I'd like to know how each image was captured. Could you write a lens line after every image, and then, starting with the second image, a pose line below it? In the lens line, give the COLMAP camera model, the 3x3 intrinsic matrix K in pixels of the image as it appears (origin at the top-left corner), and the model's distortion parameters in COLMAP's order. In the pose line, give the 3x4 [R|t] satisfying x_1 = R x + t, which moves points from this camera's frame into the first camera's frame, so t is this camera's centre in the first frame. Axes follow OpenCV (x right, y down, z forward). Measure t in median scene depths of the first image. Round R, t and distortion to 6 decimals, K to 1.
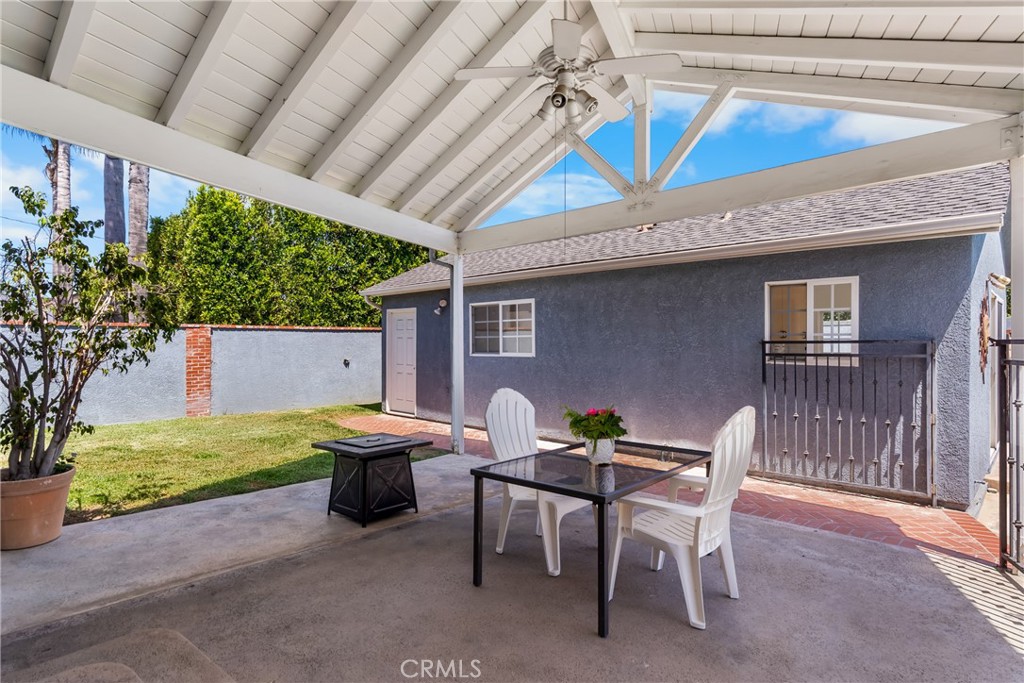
lens RADIAL K [[554.1, 0, 512.0], [0, 554.1, 341.5], [0, 0, 1]] dist [-0.001076, -0.000146]
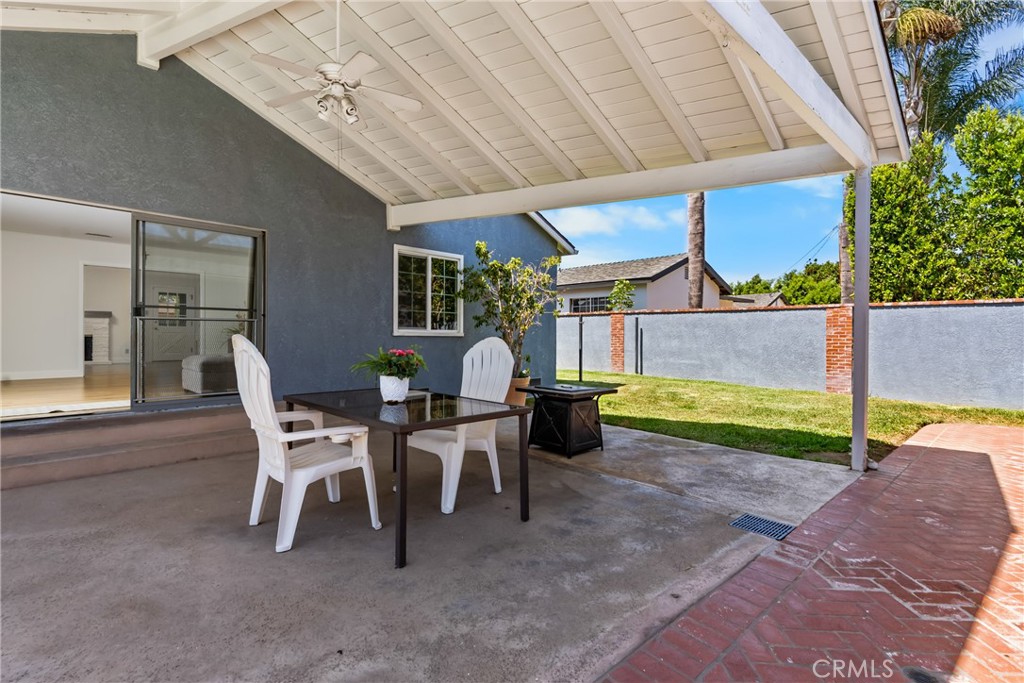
lens RADIAL K [[485.4, 0, 512.0], [0, 485.4, 341.5], [0, 0, 1]] dist [0.023081, 0.001014]
pose [[-0.069908, 0.029272, -0.997124, 0.369183], [0.002284, 0.999571, 0.029184, 0.009876], [0.997551, -0.000237, -0.069945, 0.433186]]
